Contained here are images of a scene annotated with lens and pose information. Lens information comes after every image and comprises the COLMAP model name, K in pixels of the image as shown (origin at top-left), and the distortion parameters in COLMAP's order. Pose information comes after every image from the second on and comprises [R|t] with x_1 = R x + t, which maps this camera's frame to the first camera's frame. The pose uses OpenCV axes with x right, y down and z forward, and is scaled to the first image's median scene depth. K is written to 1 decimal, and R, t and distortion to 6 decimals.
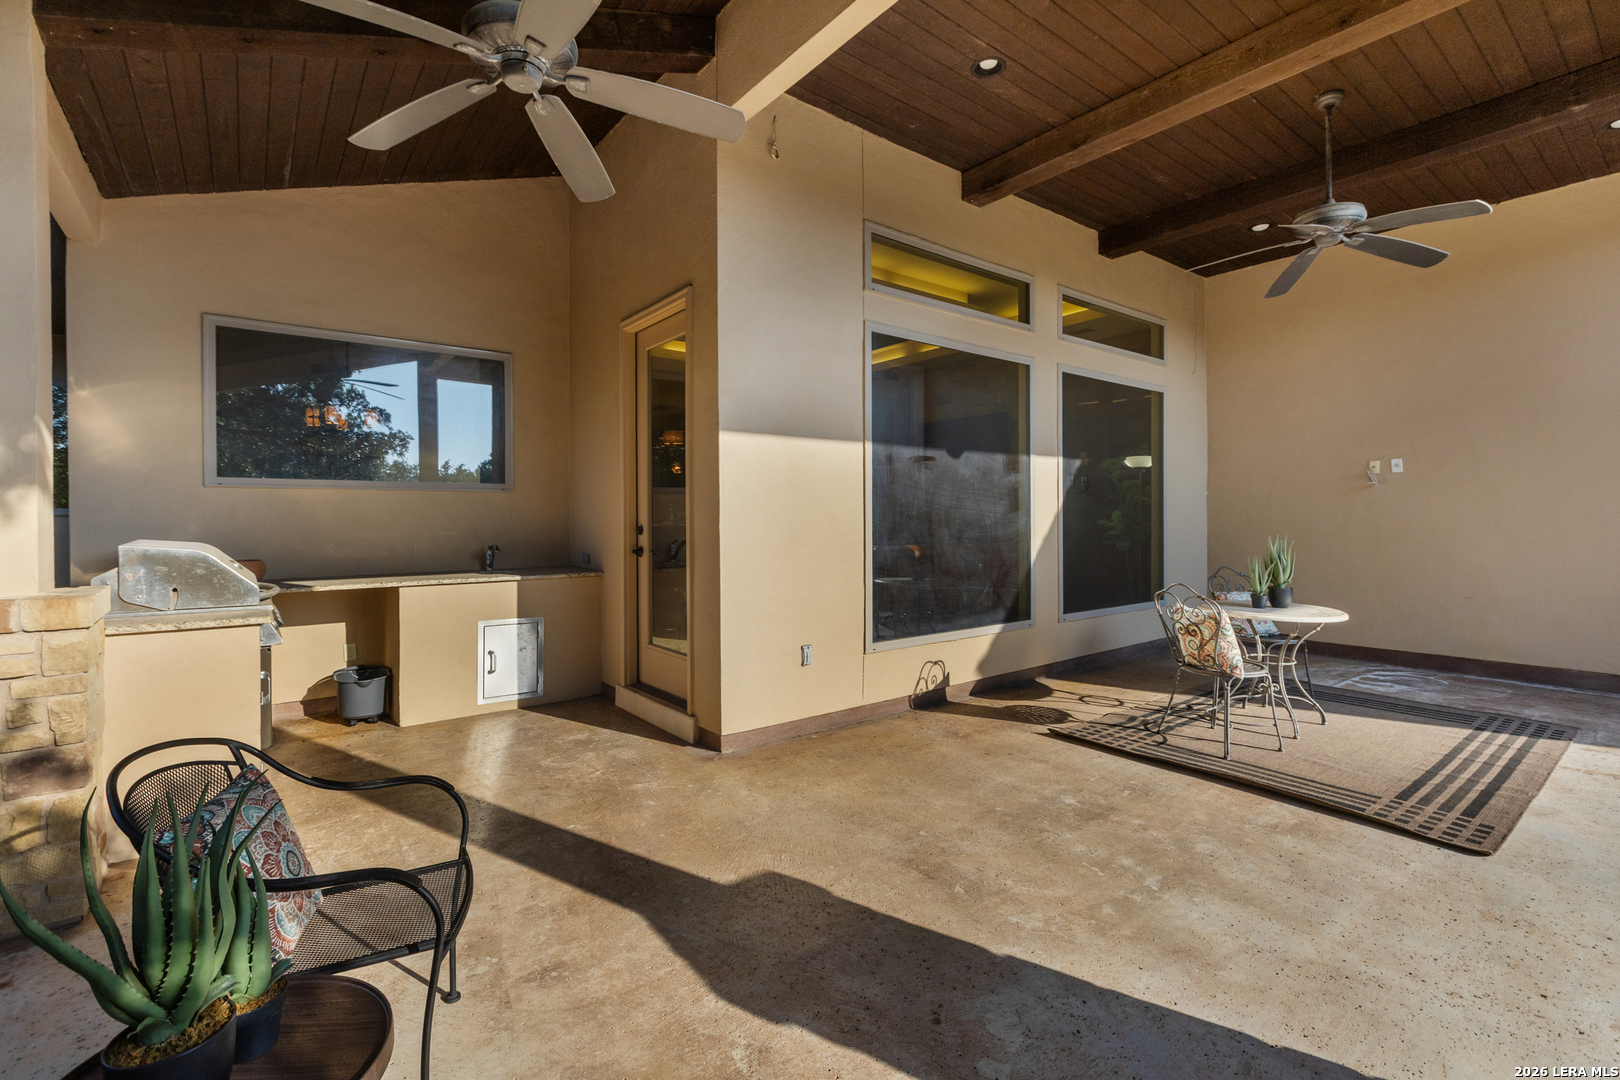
lens RADIAL K [[726.6, 0, 803.6], [0, 726.6, 525.8], [0, 0, 1]] dist [-0.000357, -0.000127]
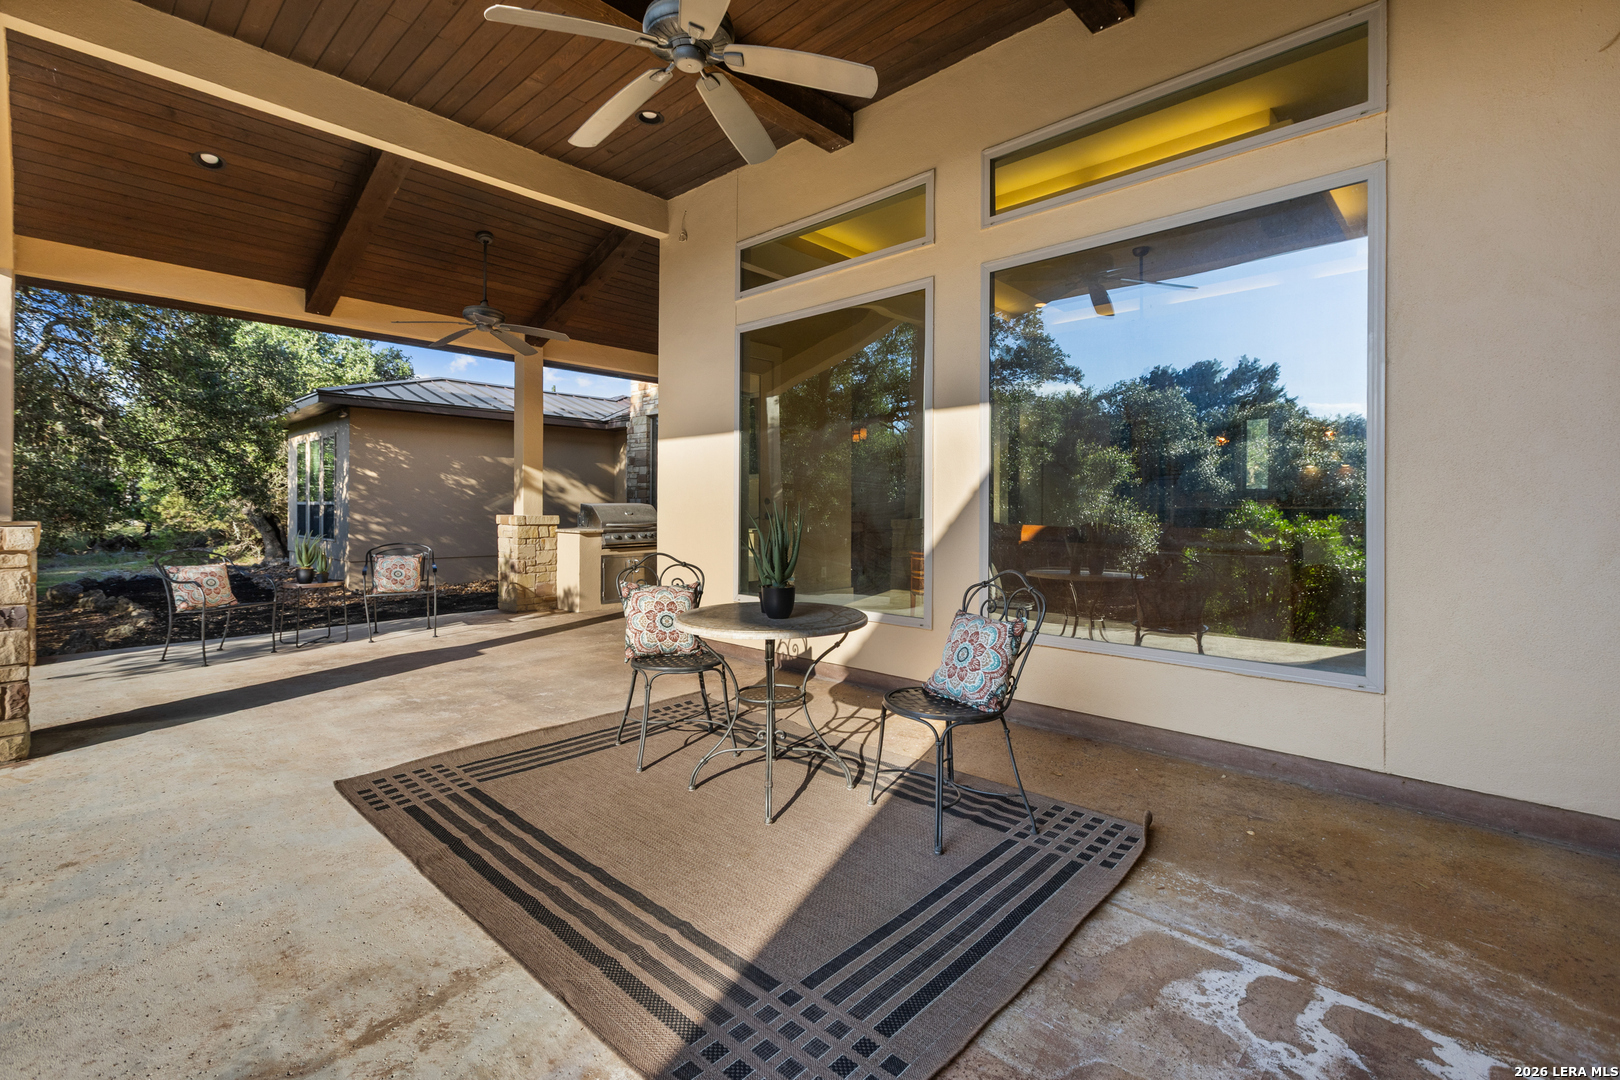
lens RADIAL K [[726.6, 0, 802.1], [0, 726.6, 529.8], [0, 0, 1]] dist [-0.000357, -0.000127]
pose [[0.149712, 0.031377, -0.988232, 1.378958], [-0.024278, 0.999312, 0.028051, 0.020636], [0.988432, 0.019793, 0.150371, 0.994892]]
